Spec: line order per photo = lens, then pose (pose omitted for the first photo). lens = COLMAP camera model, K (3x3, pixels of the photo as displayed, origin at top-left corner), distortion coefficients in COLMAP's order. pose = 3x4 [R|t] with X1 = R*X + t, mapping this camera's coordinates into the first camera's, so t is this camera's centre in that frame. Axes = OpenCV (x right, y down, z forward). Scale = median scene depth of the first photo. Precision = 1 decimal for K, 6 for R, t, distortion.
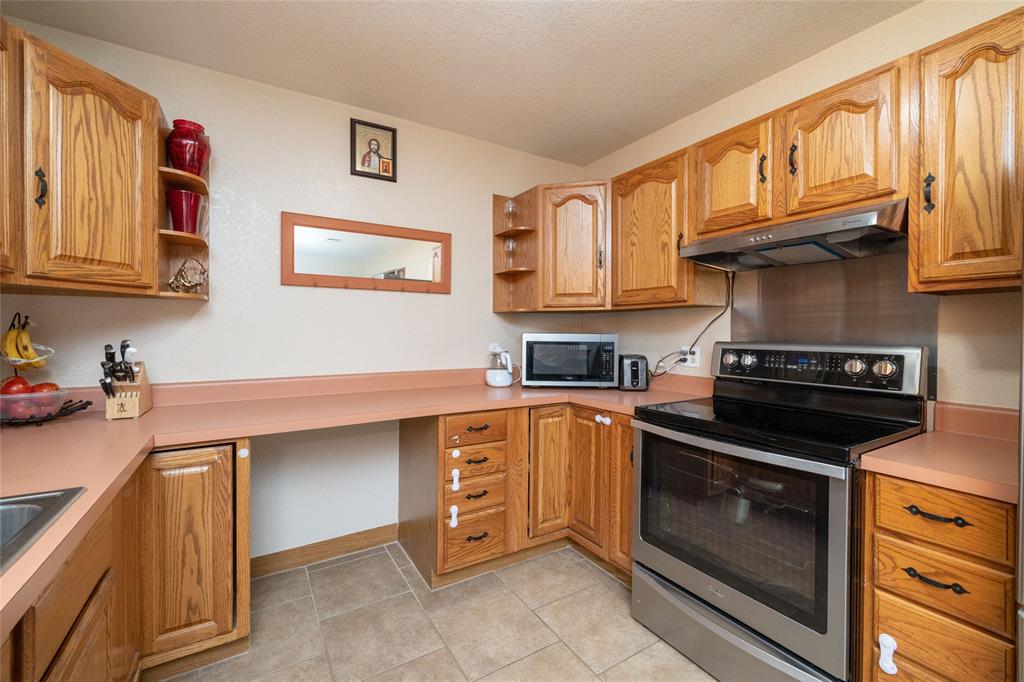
lens RADIAL K [[425.1, 0, 503.4], [0, 425.1, 335.5], [0, 0, 1]] dist [-0.002620, 0.000403]
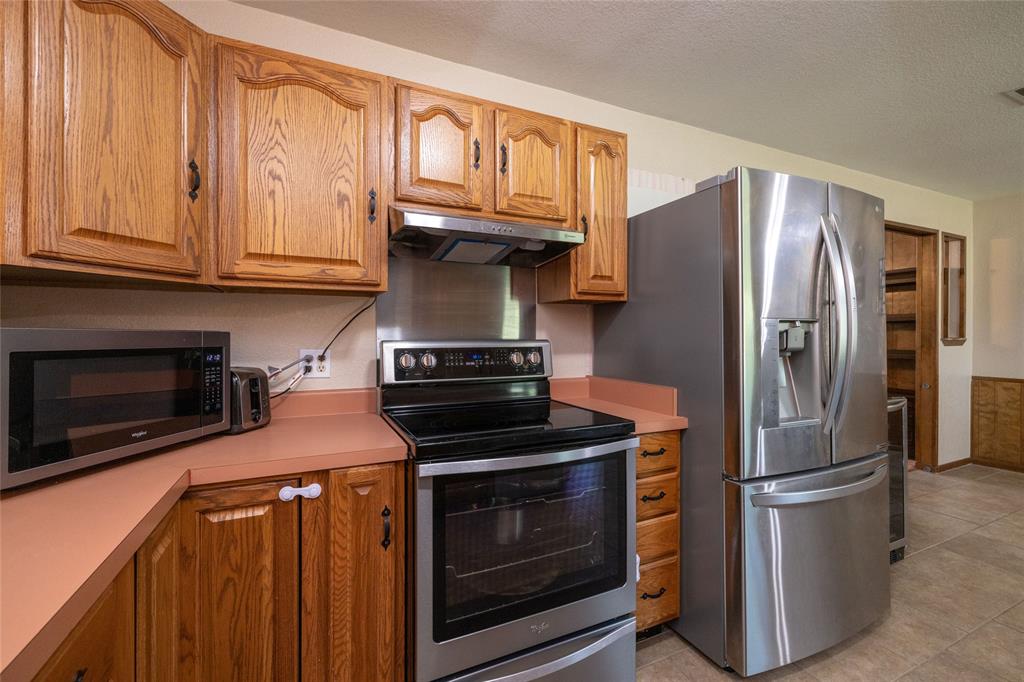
lens RADIAL K [[425.1, 0, 503.4], [0, 425.1, 335.5], [0, 0, 1]] dist [-0.002620, 0.000403]
pose [[0.122000, -0.003334, 0.992525, -0.280065], [0.011251, 0.999935, 0.001976, 0.005907], [-0.992466, 0.010926, 0.122029, 0.739148]]
